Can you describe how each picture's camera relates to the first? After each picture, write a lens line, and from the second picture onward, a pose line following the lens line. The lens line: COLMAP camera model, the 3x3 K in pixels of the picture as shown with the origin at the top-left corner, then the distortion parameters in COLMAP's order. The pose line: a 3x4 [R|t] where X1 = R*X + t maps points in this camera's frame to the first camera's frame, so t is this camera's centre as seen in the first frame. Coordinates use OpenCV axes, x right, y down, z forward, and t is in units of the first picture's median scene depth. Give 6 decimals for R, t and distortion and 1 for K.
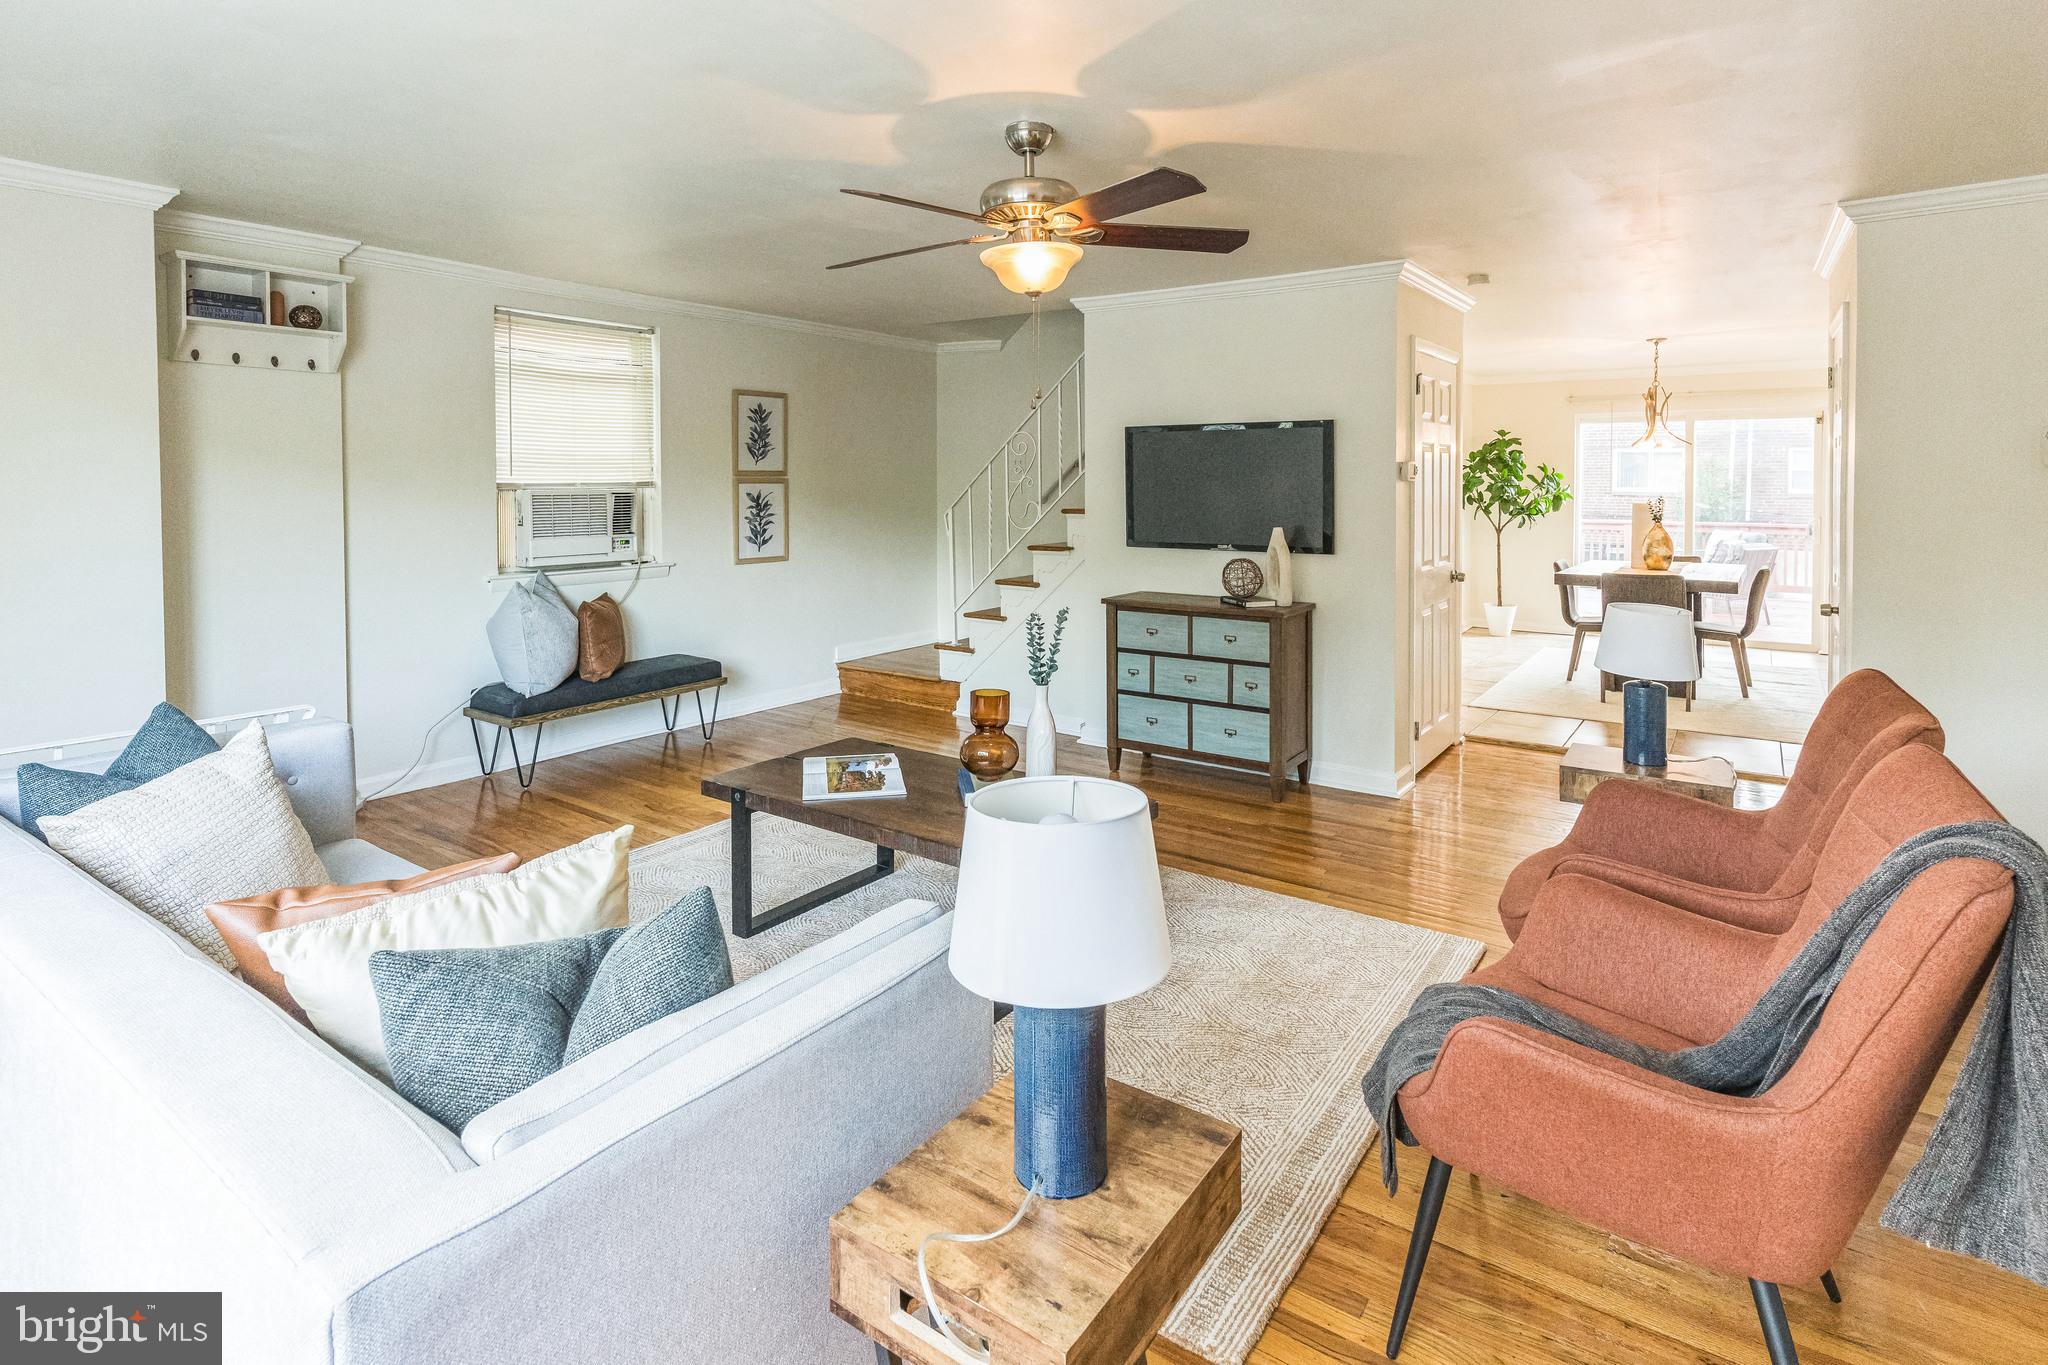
lens RADIAL K [[1016.7, 0, 1023.7], [0, 1016.7, 490.0], [0, 0, 1]] dist [0.000293, 0.000254]
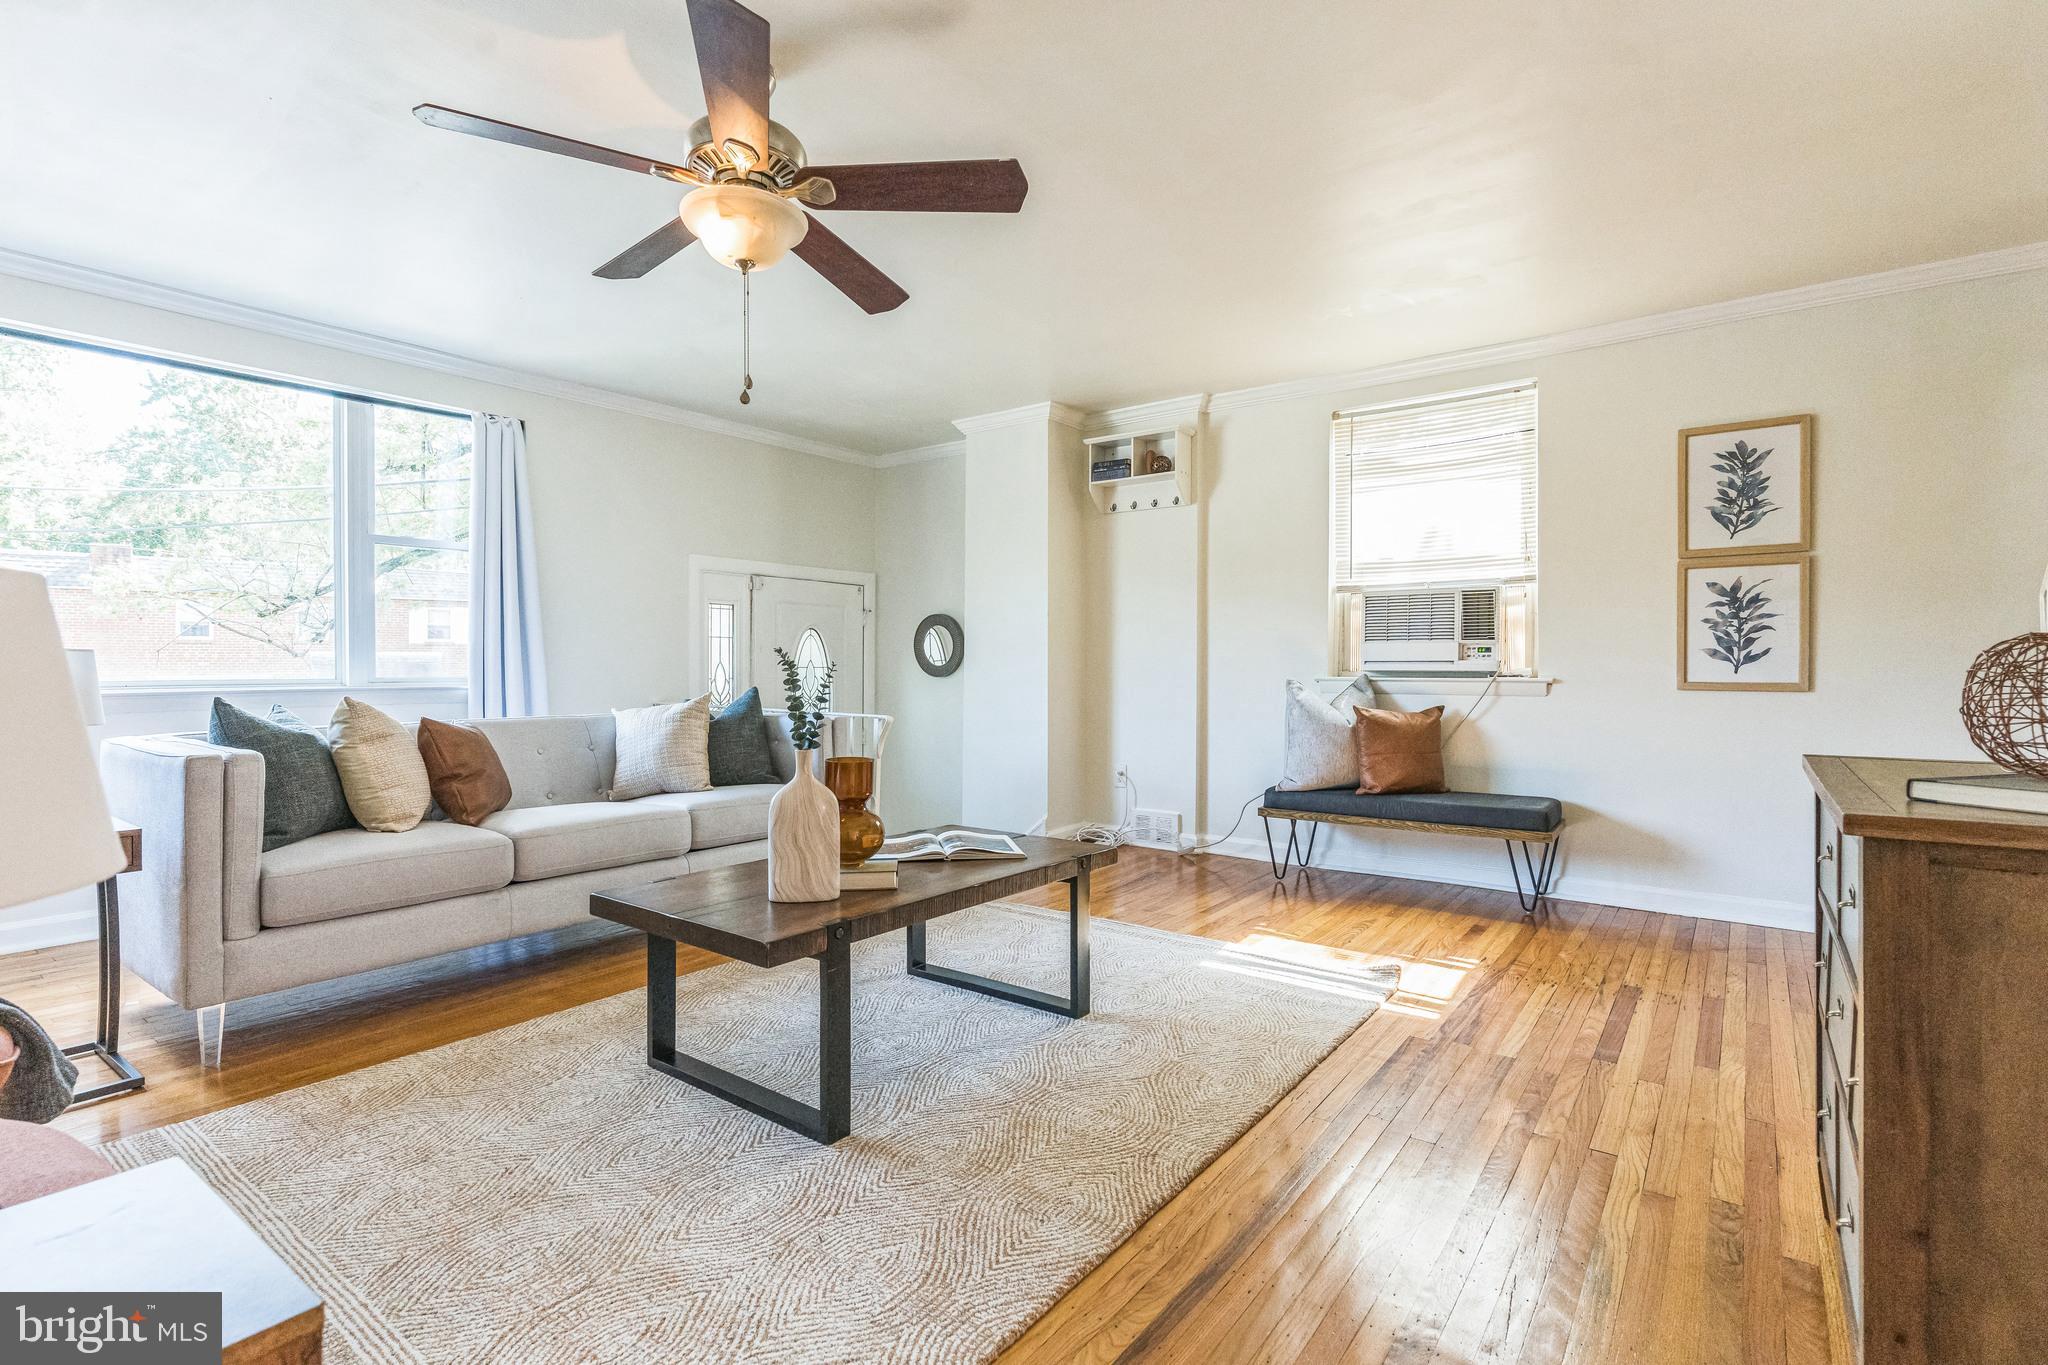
lens RADIAL K [[976.3, 0, 1015.5], [0, 976.3, 676.0], [0, 0, 1]] dist [0.000692, 0.000519]
pose [[-0.025182, 0.008273, -0.999649, 0.367362], [-0.008143, 0.999931, 0.008480, 0.060745], [0.999650, 0.008353, -0.025113, 0.560418]]
